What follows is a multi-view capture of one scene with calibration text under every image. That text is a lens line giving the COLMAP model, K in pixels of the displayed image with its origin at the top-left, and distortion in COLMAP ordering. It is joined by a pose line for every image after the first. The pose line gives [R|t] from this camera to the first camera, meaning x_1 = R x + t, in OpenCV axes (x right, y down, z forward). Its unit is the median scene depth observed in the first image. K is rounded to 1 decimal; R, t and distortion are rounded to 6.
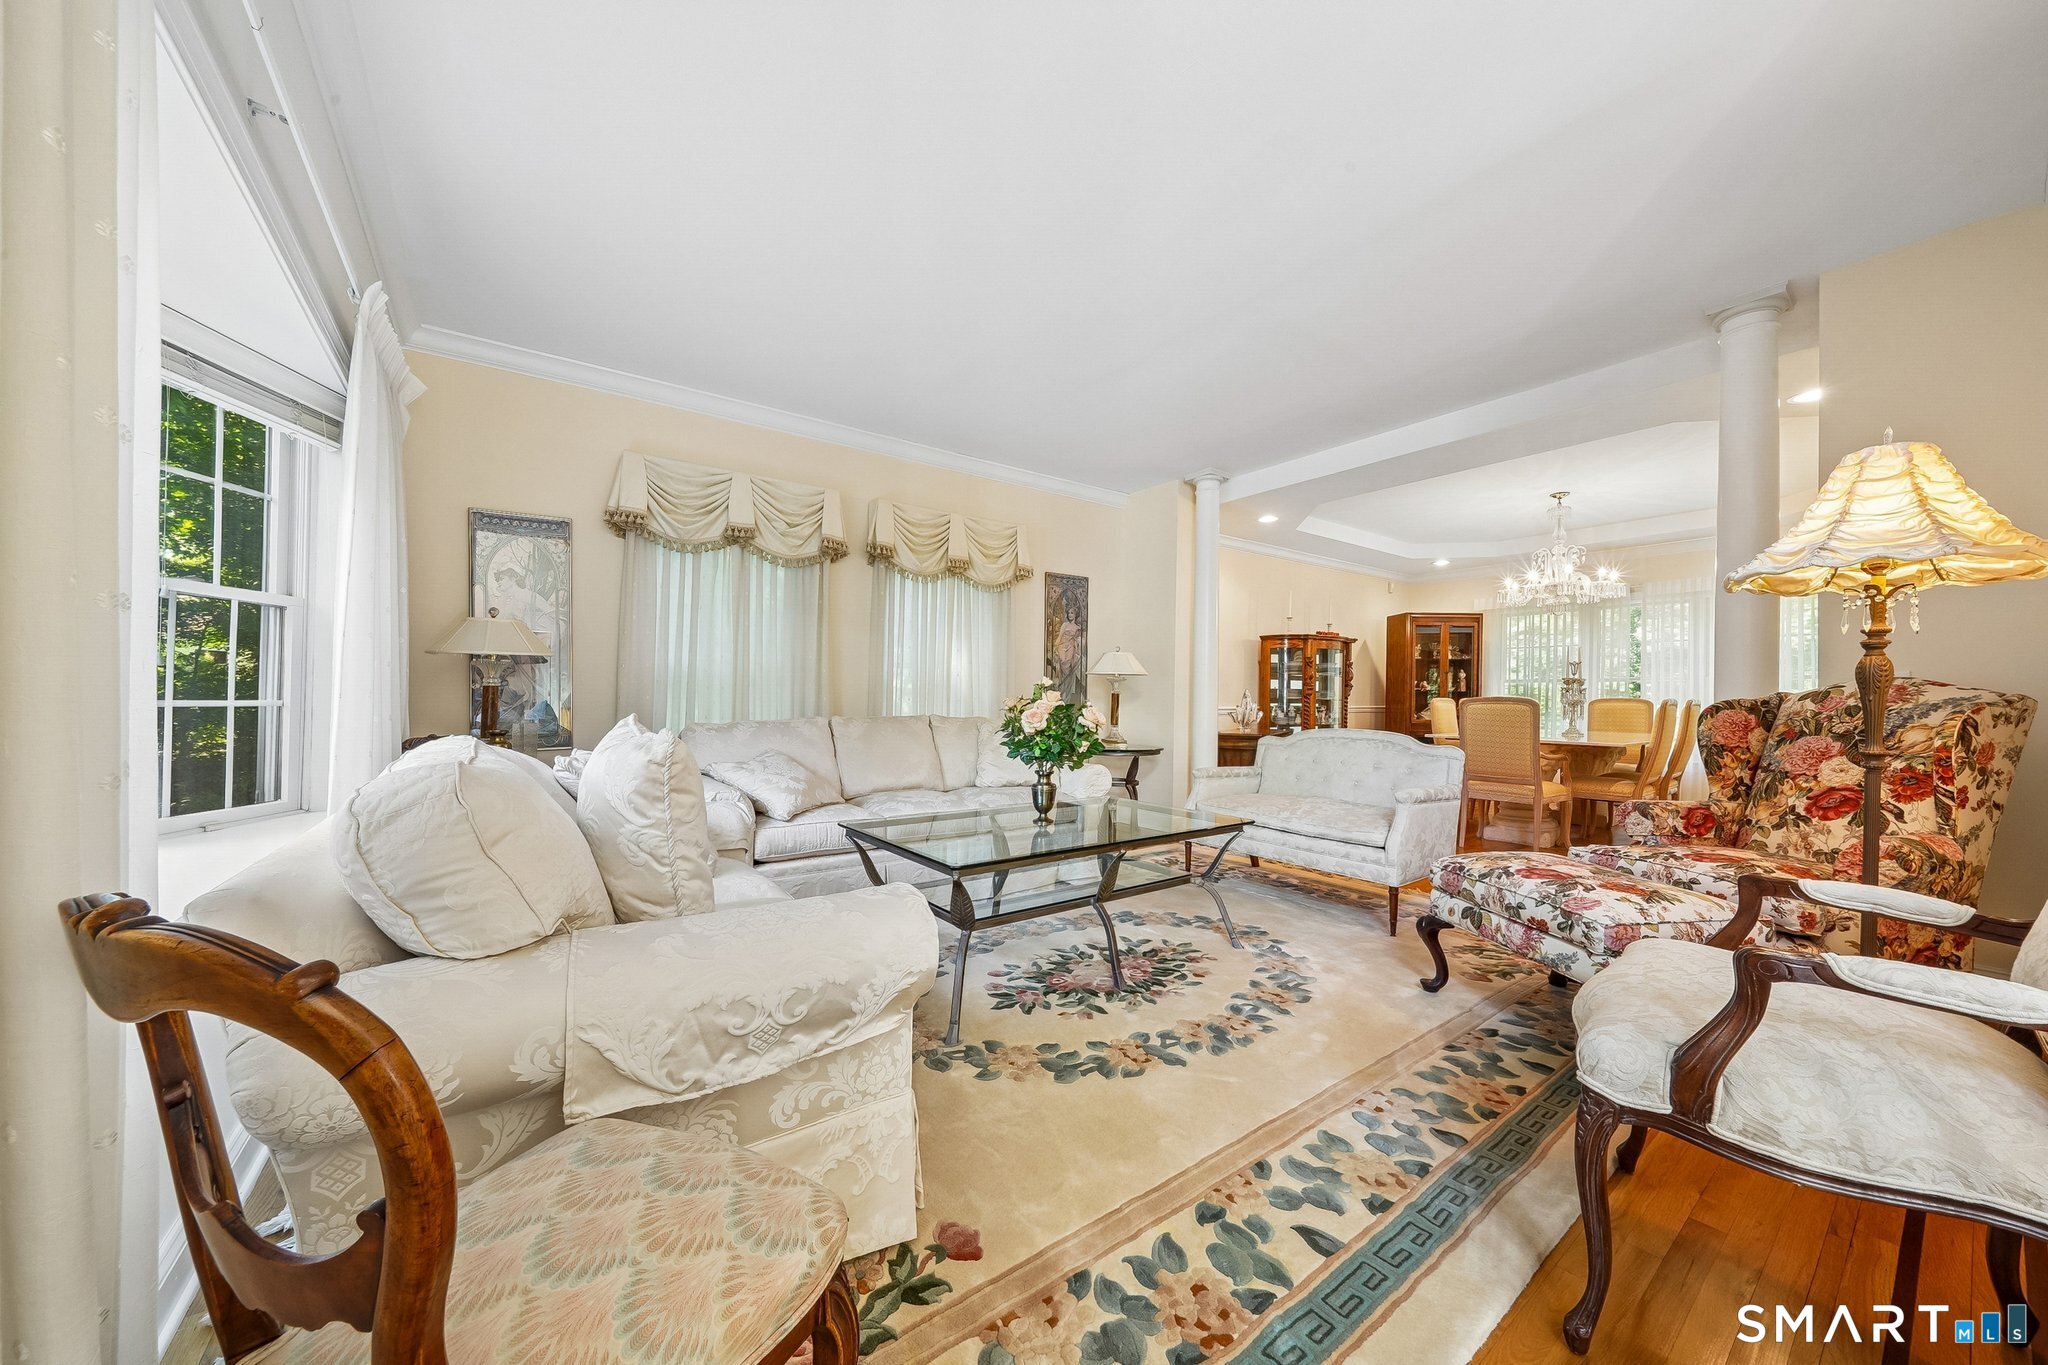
lens RADIAL K [[709.7, 0, 1025.1], [0, 709.7, 683.6], [0, 0, 1]] dist [-0.000203, -0.000001]
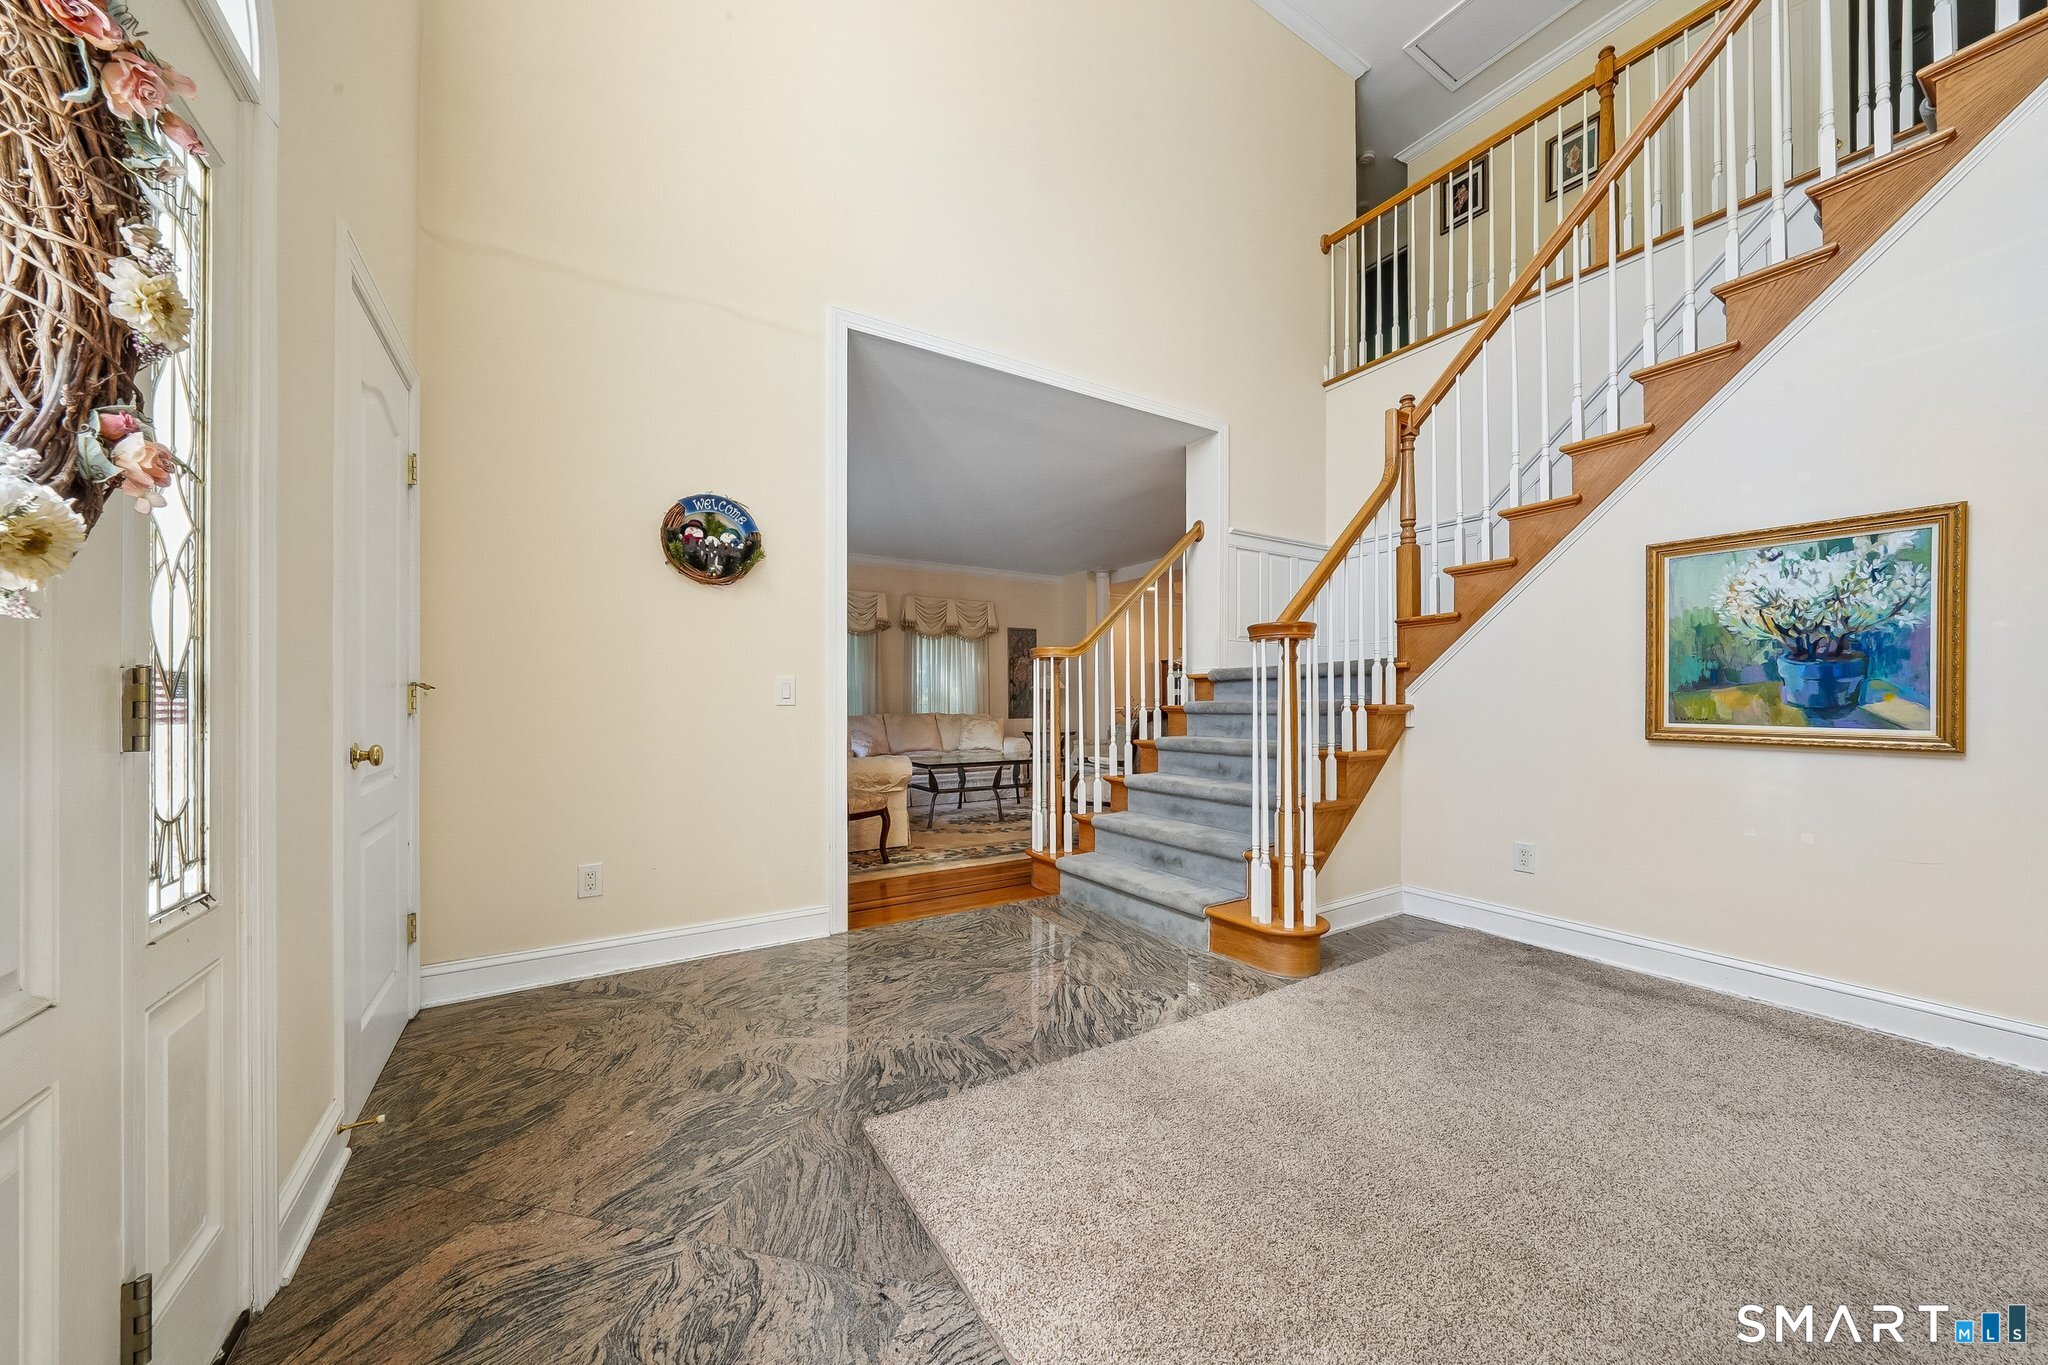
lens RADIAL K [[709.7, 0, 1024.3], [0, 709.7, 696.2], [0, 0, 1]] dist [-0.000203, -0.000001]
pose [[0.997601, -0.010170, -0.068482, 0.205627], [0.010955, 0.999878, 0.011105, -0.016335], [0.068360, -0.011829, 0.997591, -0.760973]]
